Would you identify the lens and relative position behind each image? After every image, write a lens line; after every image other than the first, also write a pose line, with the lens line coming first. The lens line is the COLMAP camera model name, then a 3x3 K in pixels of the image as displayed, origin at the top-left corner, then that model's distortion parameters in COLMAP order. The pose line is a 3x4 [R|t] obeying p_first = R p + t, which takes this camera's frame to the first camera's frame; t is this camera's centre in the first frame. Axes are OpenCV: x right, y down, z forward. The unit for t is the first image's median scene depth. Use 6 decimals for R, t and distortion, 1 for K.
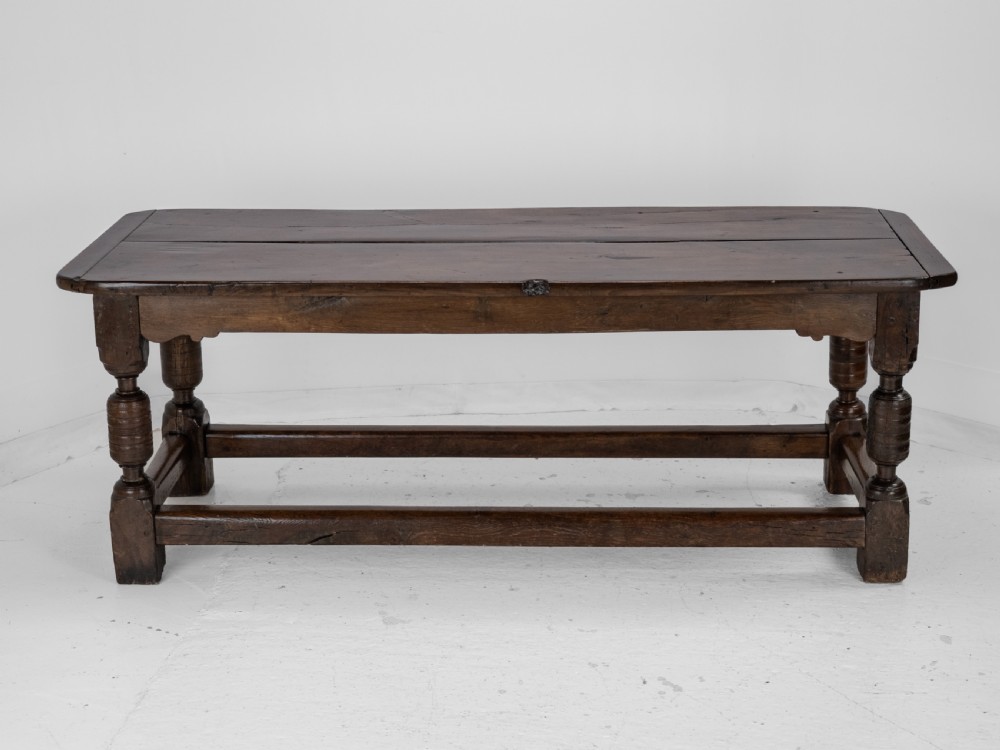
lens RADIAL K [[1686.8, 0, 507.1], [0, 1686.8, 368.0], [0, 0, 1]] dist [-0.023229, 0.000000]
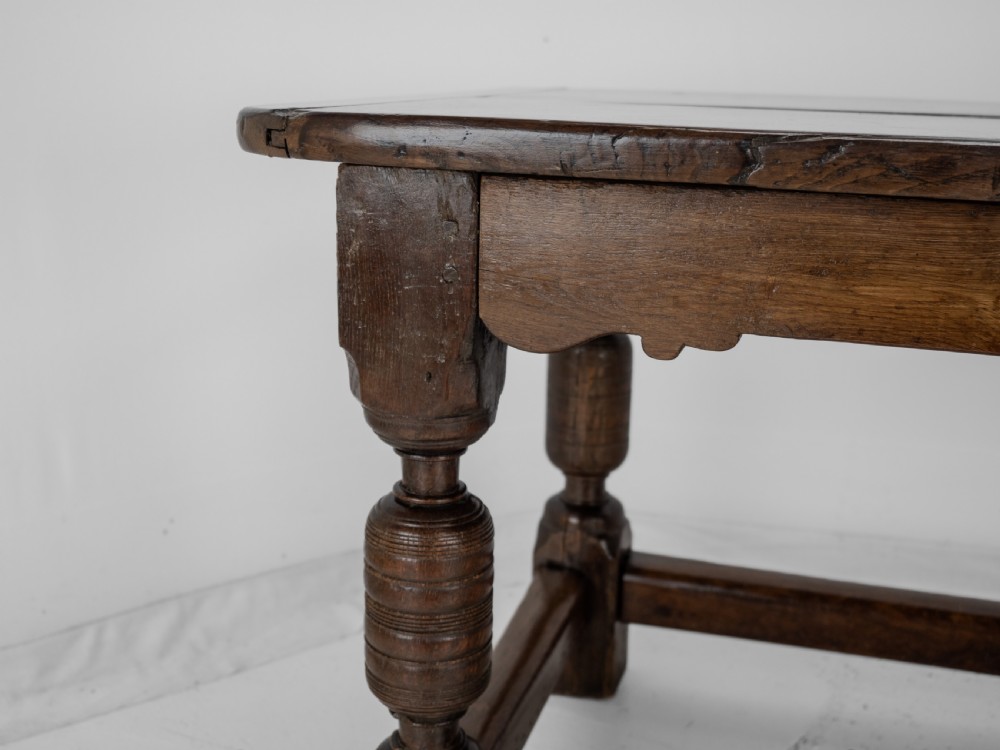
lens RADIAL K [[1201.9, 0, 513.4], [0, 1201.9, 377.4], [0, 0, 1]] dist [0.011754, 0.000000]
pose [[0.967135, 0.090105, -0.237760, -0.151783], [-0.098444, 0.994867, -0.023411, -0.004993], [0.234431, 0.046047, 0.971042, 0.755377]]
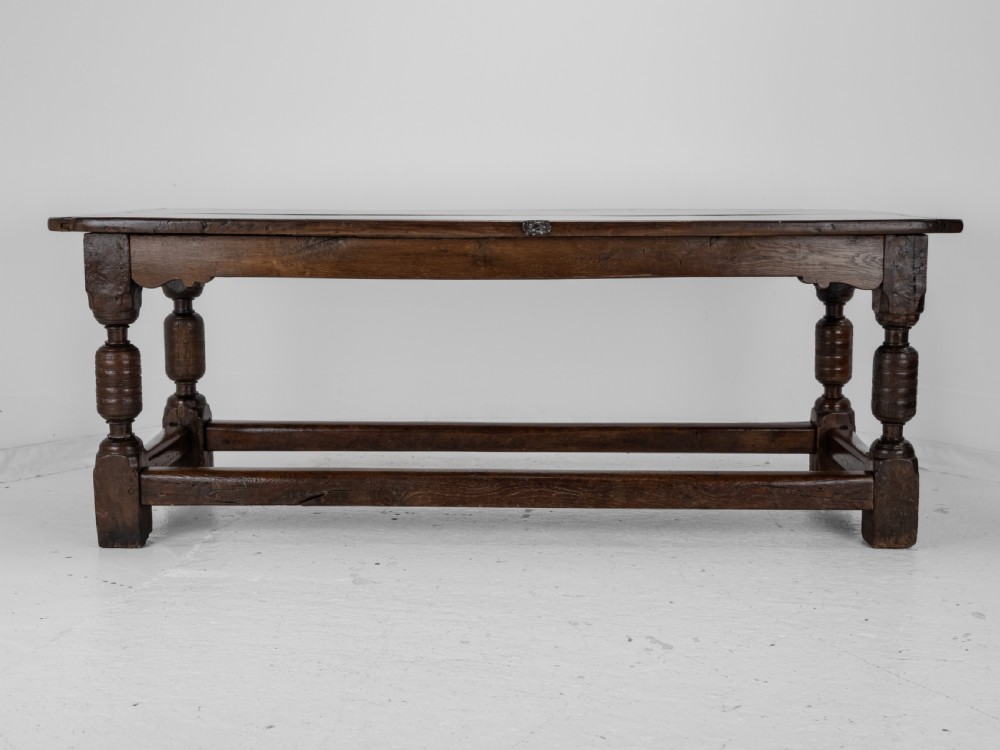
lens RADIAL K [[1282.5, 0, 506.0], [0, 1282.5, 364.9], [0, 0, 1]] dist [-0.009350, 0.000000]
pose [[0.999856, 0.008925, 0.014468, -0.010065], [-0.006739, 0.989453, -0.144694, 0.129000], [-0.015606, 0.144576, 0.989371, 0.255452]]
